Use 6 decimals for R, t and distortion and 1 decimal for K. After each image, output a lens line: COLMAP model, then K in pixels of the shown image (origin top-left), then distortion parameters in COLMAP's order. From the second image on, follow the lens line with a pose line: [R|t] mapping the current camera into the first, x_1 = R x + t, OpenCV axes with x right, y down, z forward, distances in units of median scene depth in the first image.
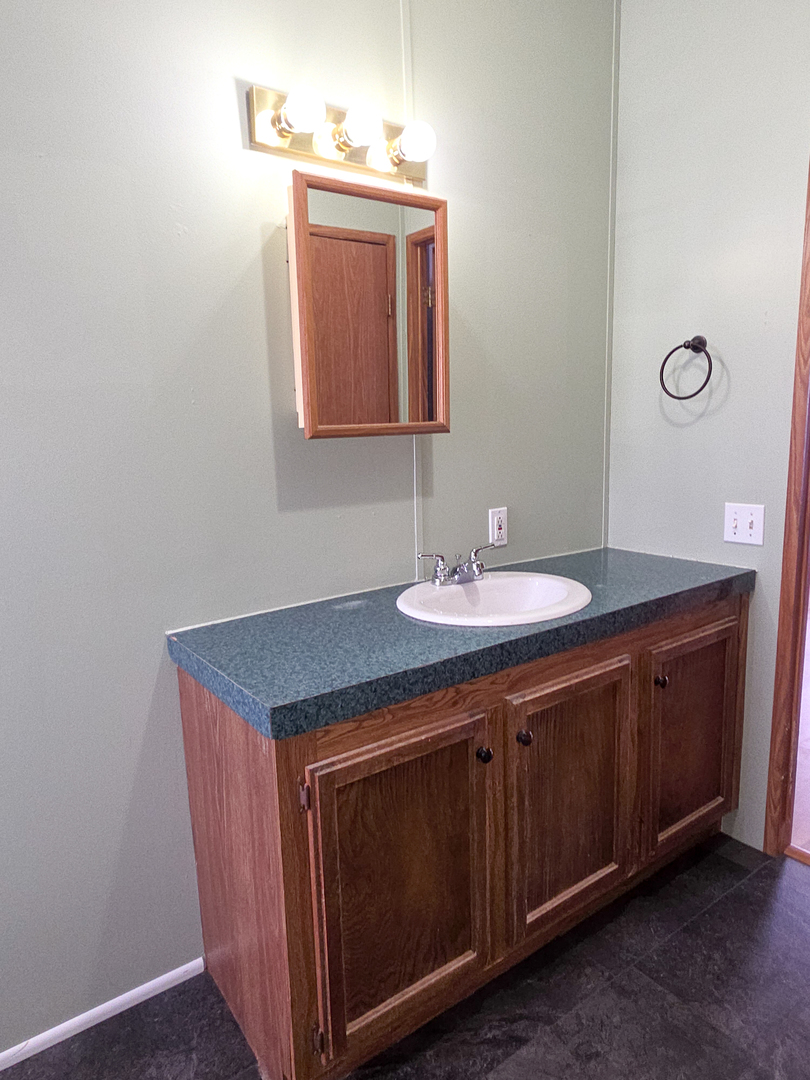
lens RADIAL K [[693.4, 0, 405.0], [0, 693.4, 540.0], [0, 0, 1]] dist [-0.000594, -0.000161]
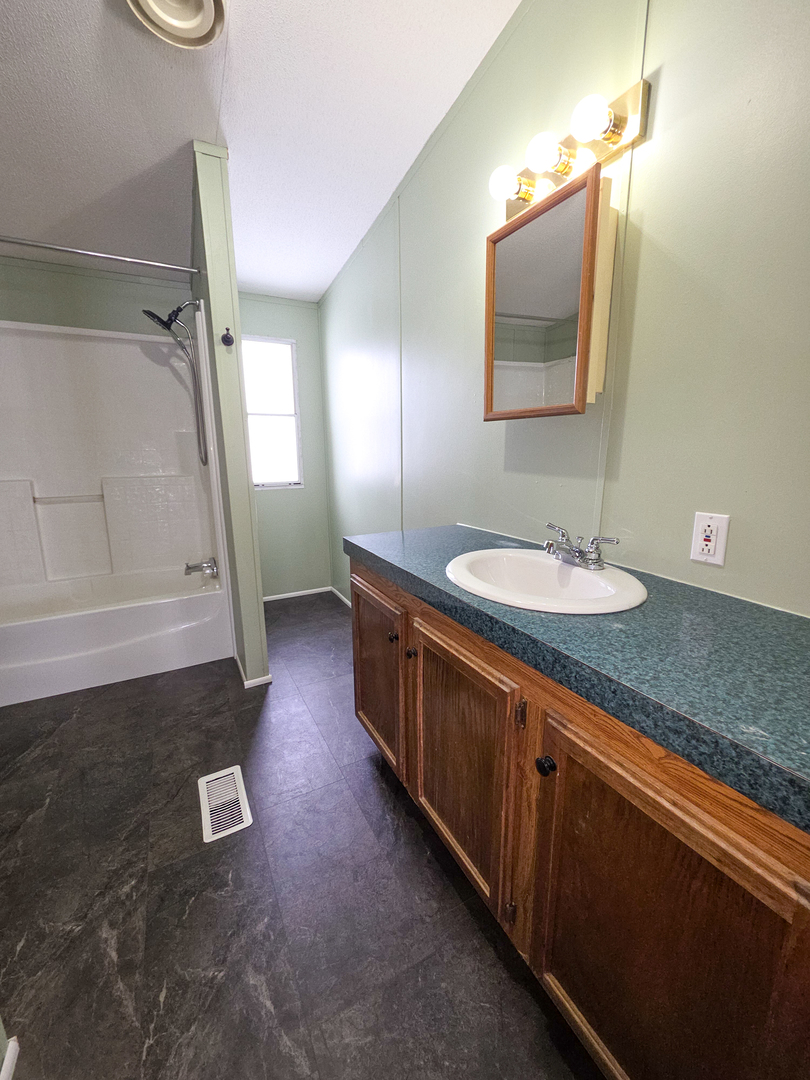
lens RADIAL K [[428.9, 0, 404.9], [0, 428.9, 532.1], [0, 0, 1]] dist [0.006348, -0.002256]
pose [[-0.128232, 0.229446, -0.964837, 0.813178], [-0.155137, 0.956252, 0.248023, -0.115432], [0.979535, 0.181486, -0.087026, 0.921961]]
